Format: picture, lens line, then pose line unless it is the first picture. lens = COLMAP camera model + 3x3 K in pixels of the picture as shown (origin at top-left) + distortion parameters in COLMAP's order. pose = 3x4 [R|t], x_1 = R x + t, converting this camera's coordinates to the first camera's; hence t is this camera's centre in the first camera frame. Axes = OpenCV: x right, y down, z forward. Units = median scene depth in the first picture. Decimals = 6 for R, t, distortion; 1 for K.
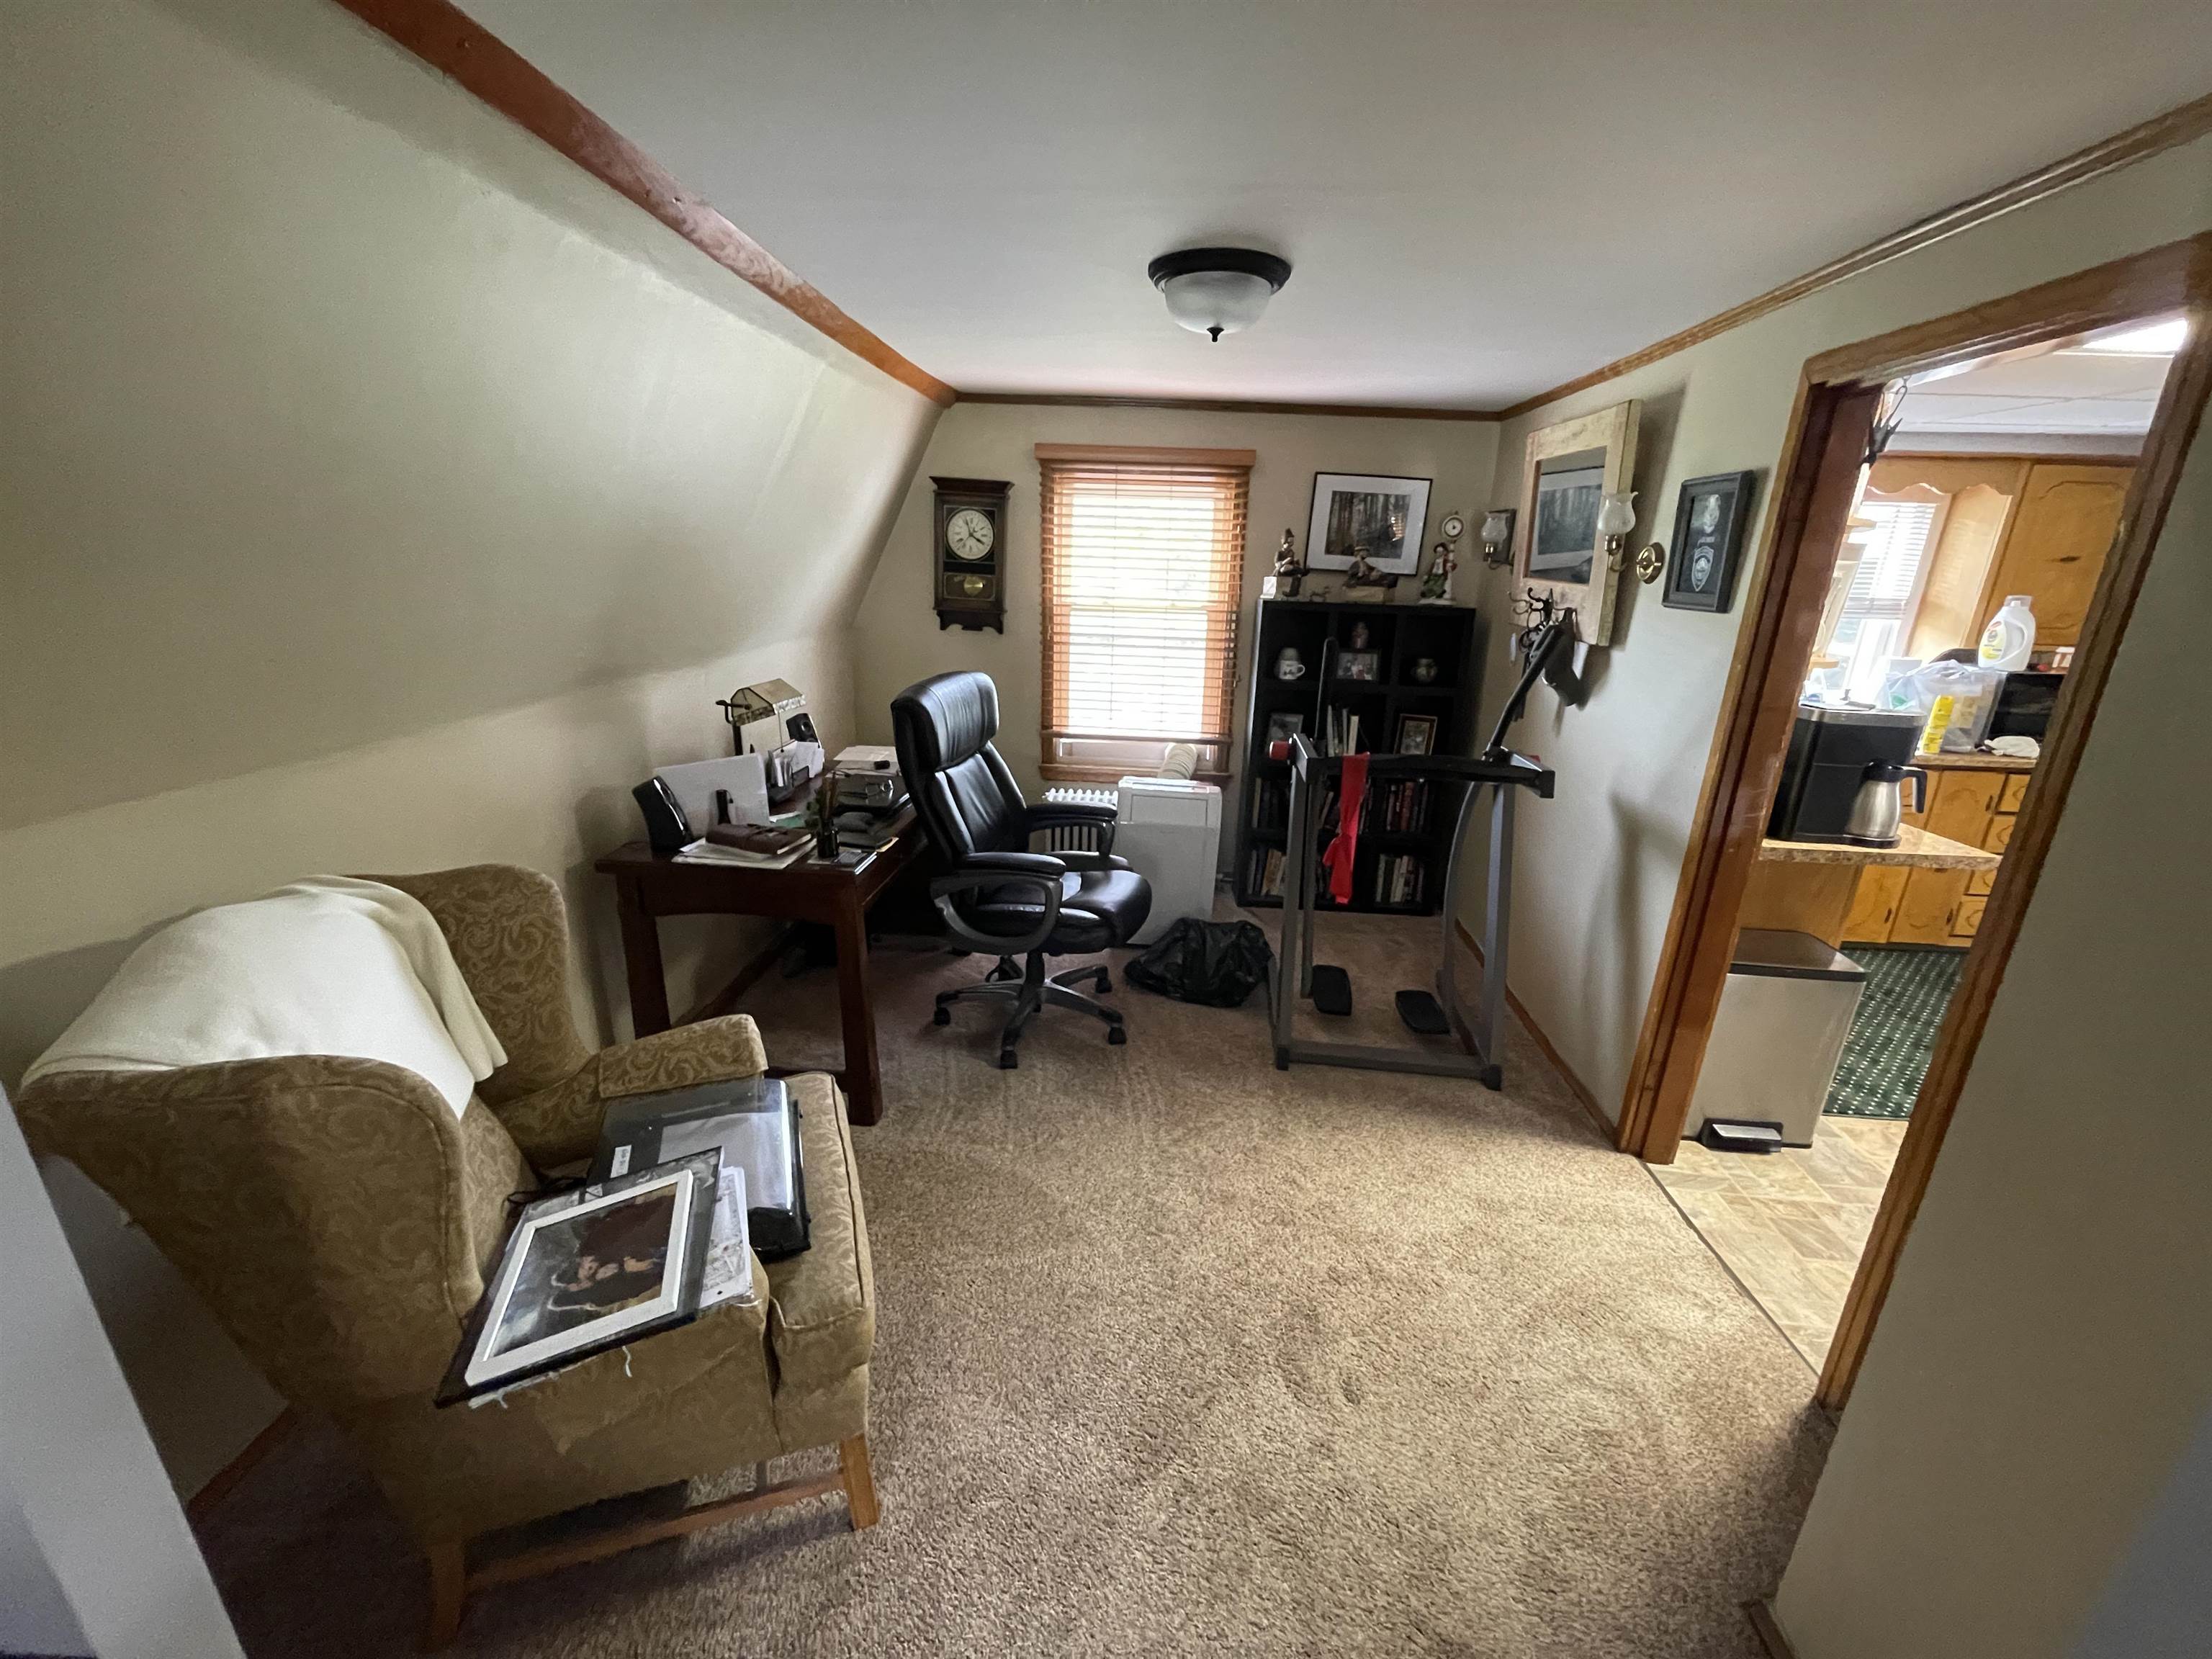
lens RADIAL K [[861.9, 0, 1106.0], [0, 861.9, 829.5], [0, 0, 1]] dist [0.000849, 0.000074]
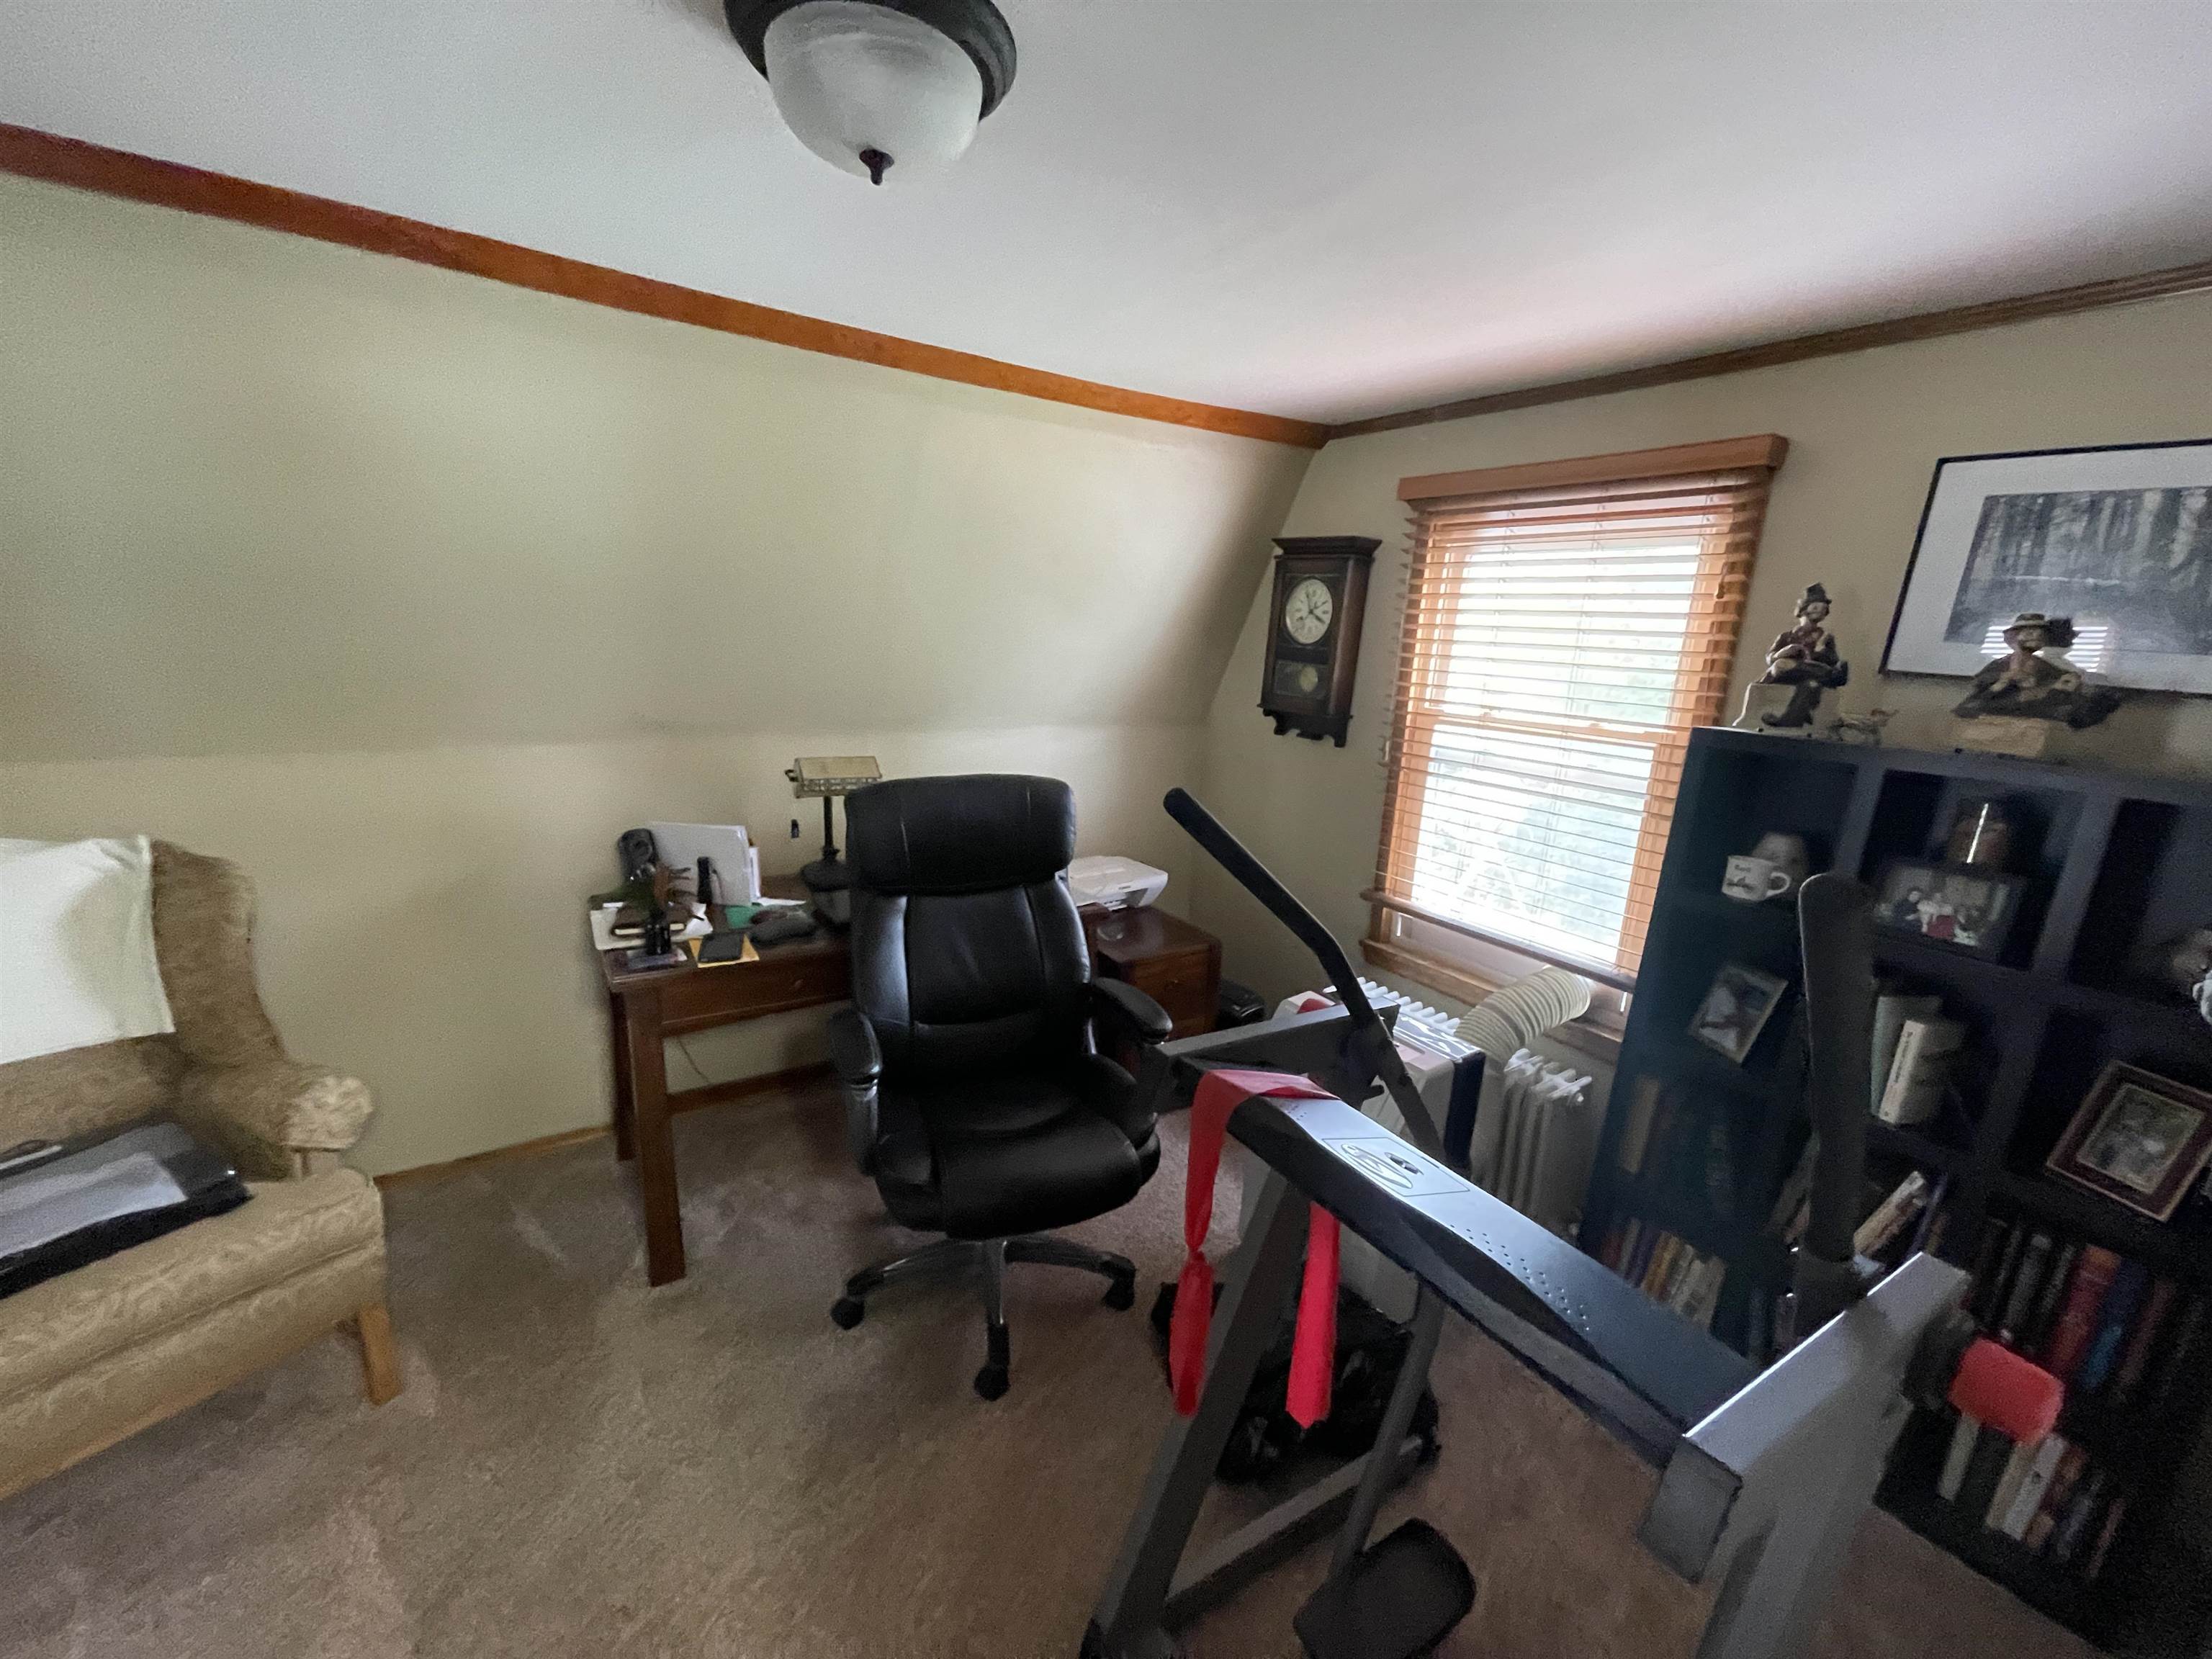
lens RADIAL K [[884.0, 0, 1102.2], [0, 884.0, 843.0], [0, 0, 1]] dist [-0.001567, 0.000112]
pose [[0.630583, 0.180998, -0.754722, 0.341792], [-0.262912, 0.964749, 0.011699, -0.115172], [0.730234, 0.191048, 0.655941, 0.419264]]
